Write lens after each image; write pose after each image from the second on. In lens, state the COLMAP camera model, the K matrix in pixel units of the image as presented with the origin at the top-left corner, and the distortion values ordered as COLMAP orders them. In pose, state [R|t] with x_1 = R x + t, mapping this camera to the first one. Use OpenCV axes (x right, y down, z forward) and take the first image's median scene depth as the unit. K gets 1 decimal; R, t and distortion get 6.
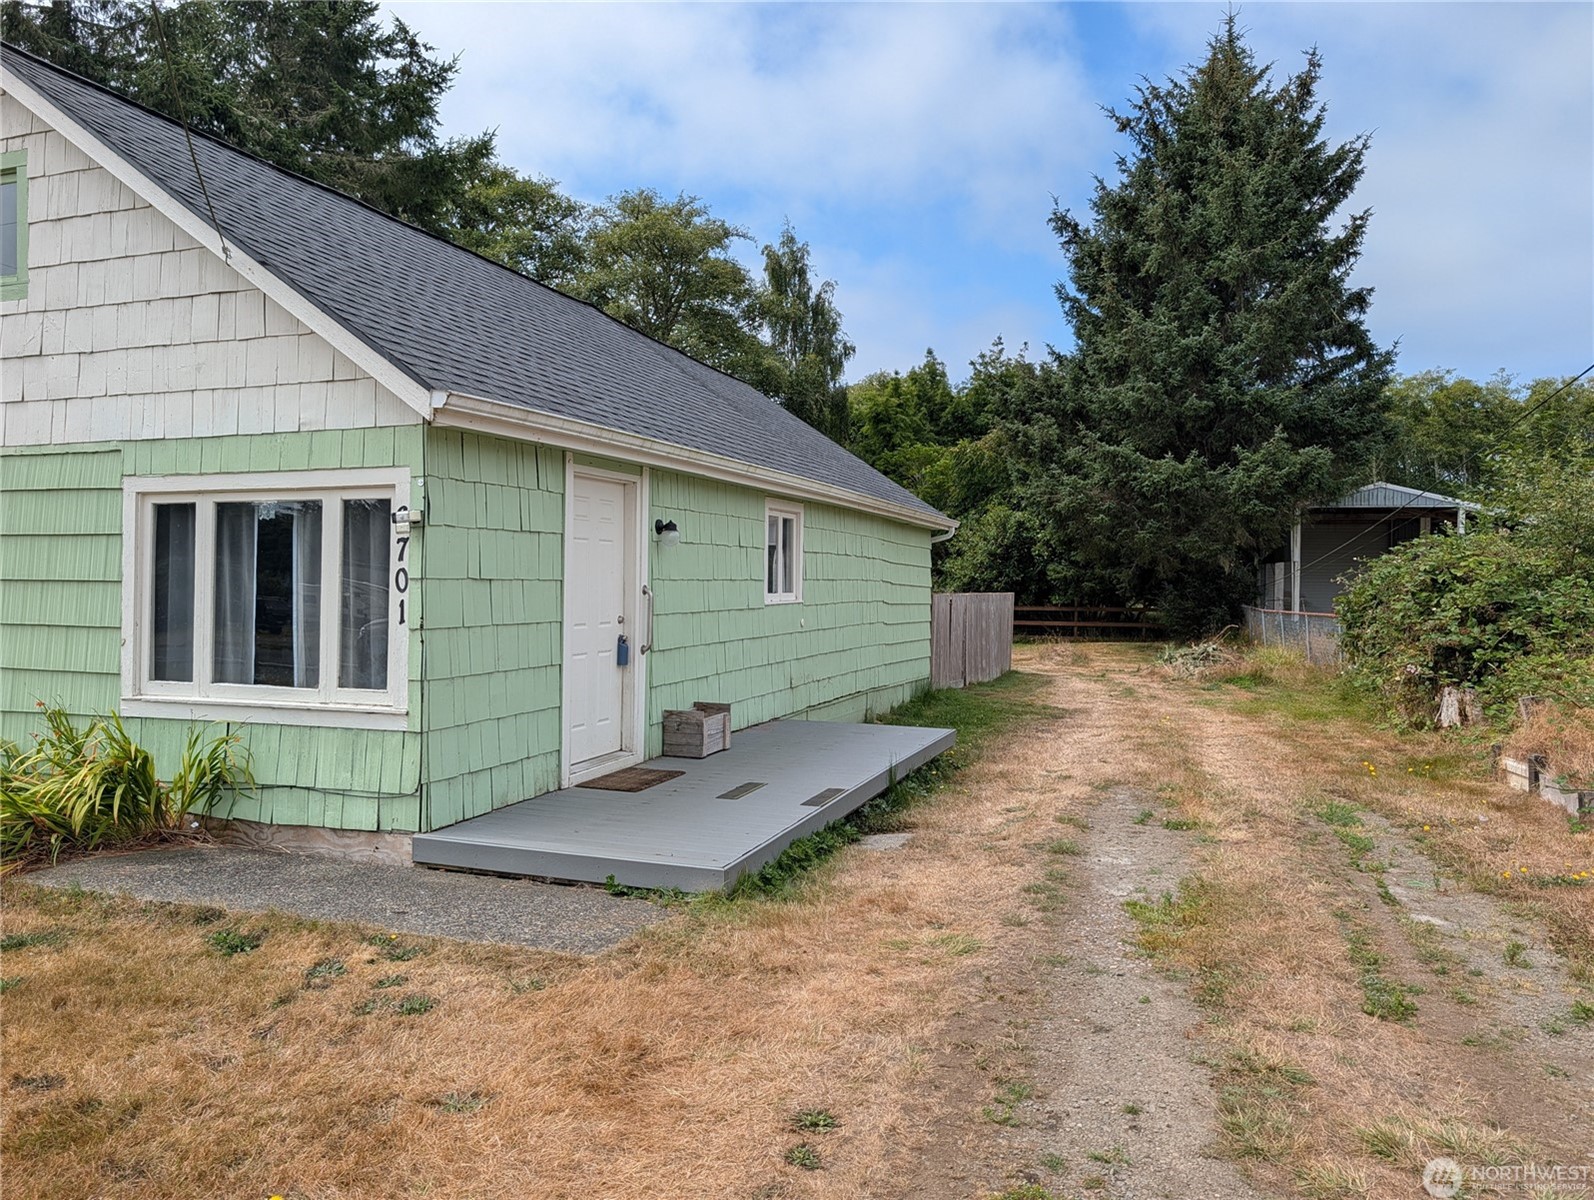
lens RADIAL K [[1125.8, 0, 797.0], [0, 1125.8, 600.0], [0, 0, 1]] dist [0.009601, 0.003178]
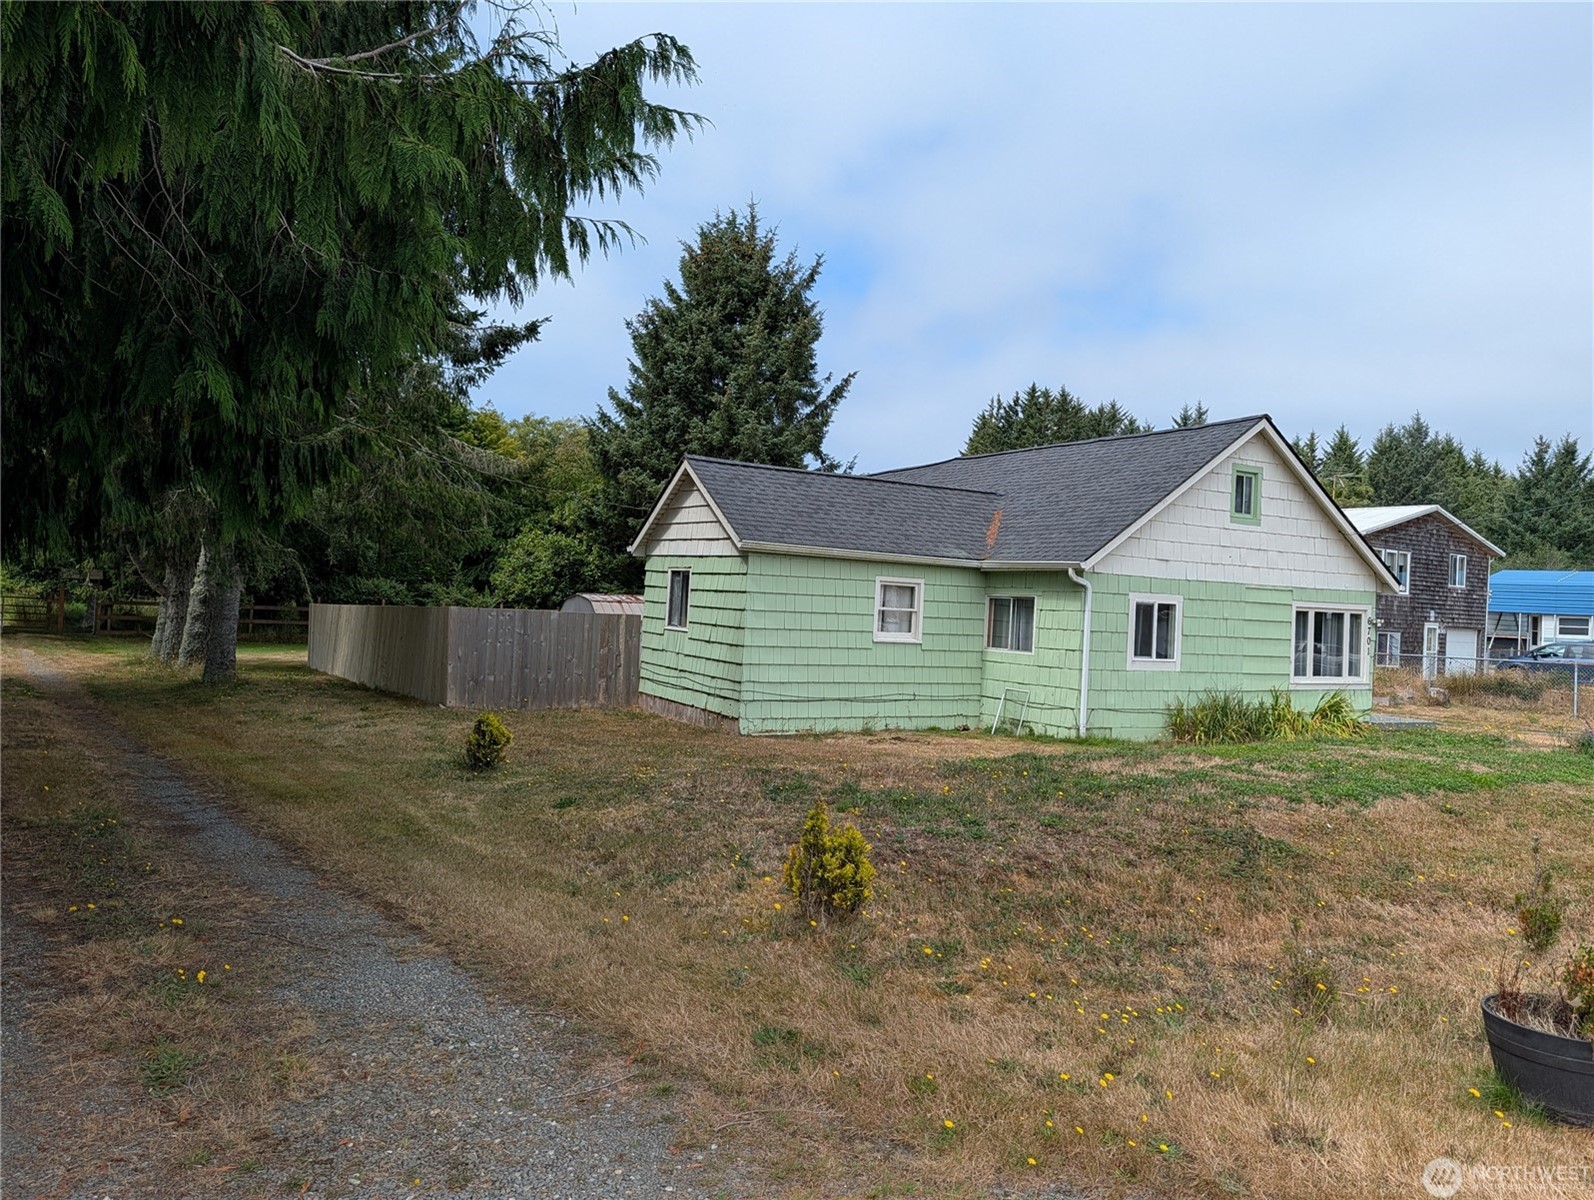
lens RADIAL K [[1166.9, 0, 759.6], [0, 1166.9, 585.5], [0, 0, 1]] dist [0.085016, -0.103680]
pose [[0.645364, 0.030871, 0.763251, -3.530752], [-0.026590, 0.999485, -0.017943, -0.059811], [-0.763412, -0.008715, 0.645852, 0.154951]]
